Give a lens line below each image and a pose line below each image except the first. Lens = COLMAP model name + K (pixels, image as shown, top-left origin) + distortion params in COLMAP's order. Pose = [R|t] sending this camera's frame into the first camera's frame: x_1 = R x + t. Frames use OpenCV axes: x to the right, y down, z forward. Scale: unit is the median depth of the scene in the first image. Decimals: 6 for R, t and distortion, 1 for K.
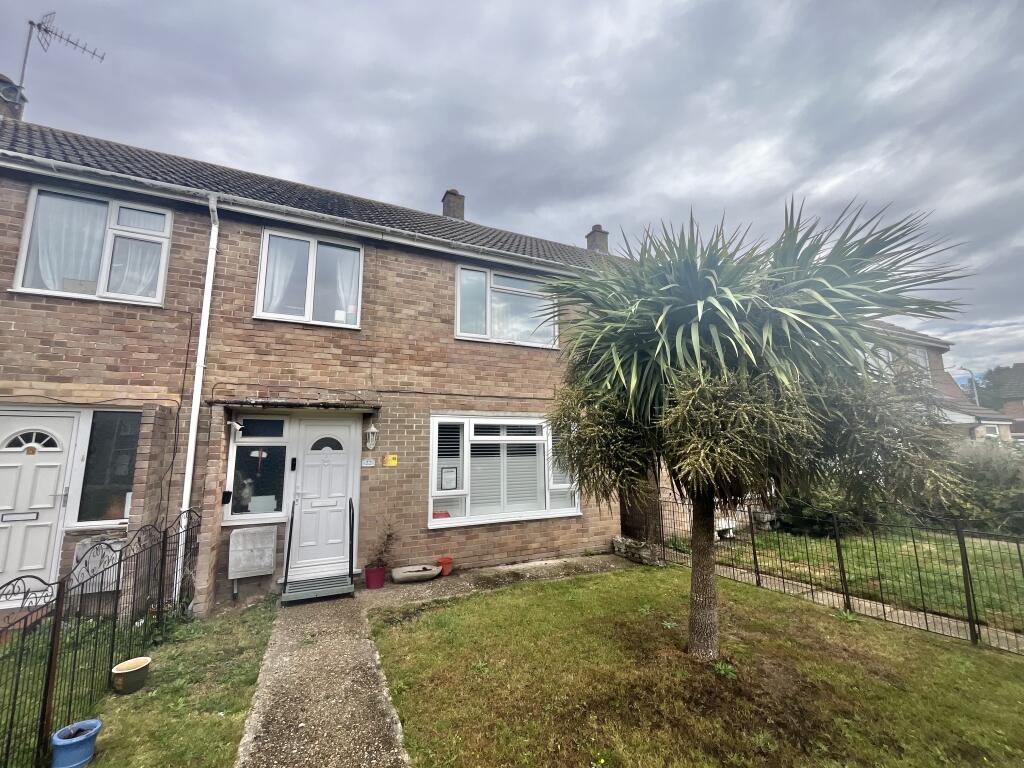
lens RADIAL K [[416.4, 0, 515.4], [0, 416.4, 383.3], [0, 0, 1]] dist [-0.004390, 0.000204]
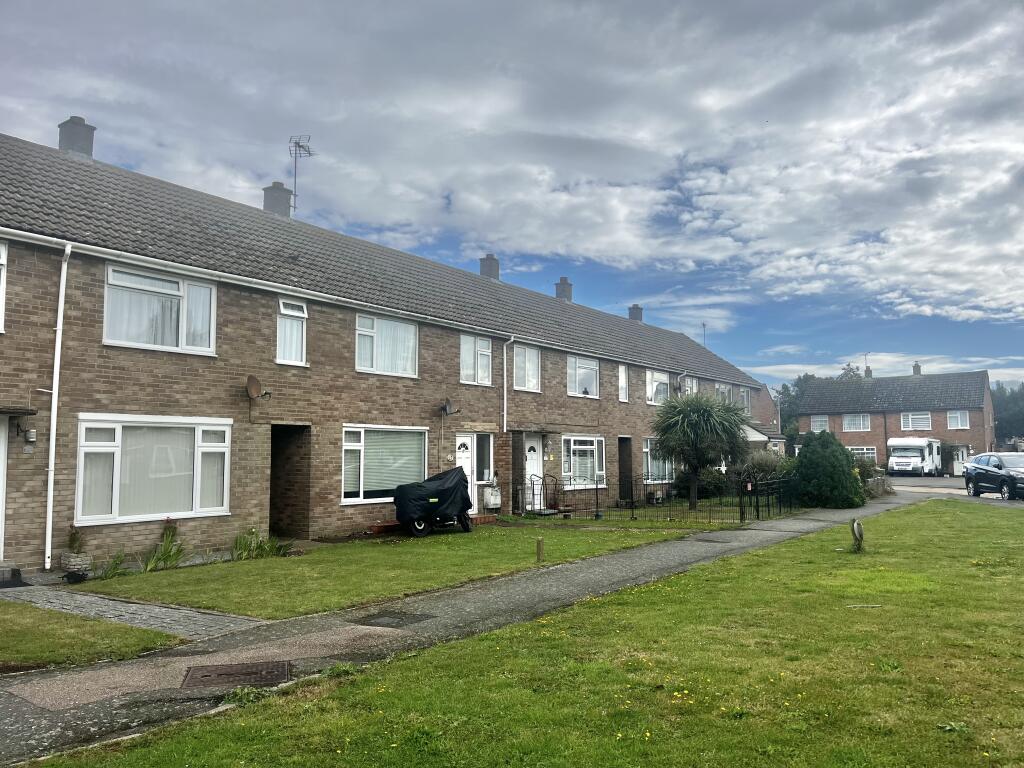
lens RADIAL K [[775.2, 0, 510.7], [0, 775.2, 384.8], [0, 0, 1]] dist [0.010869, 0.000797]
pose [[0.882463, 0.051397, 0.467566, -2.306035], [-0.080740, 0.995811, 0.042920, -0.324328], [-0.463401, -0.075627, 0.882916, -2.286450]]
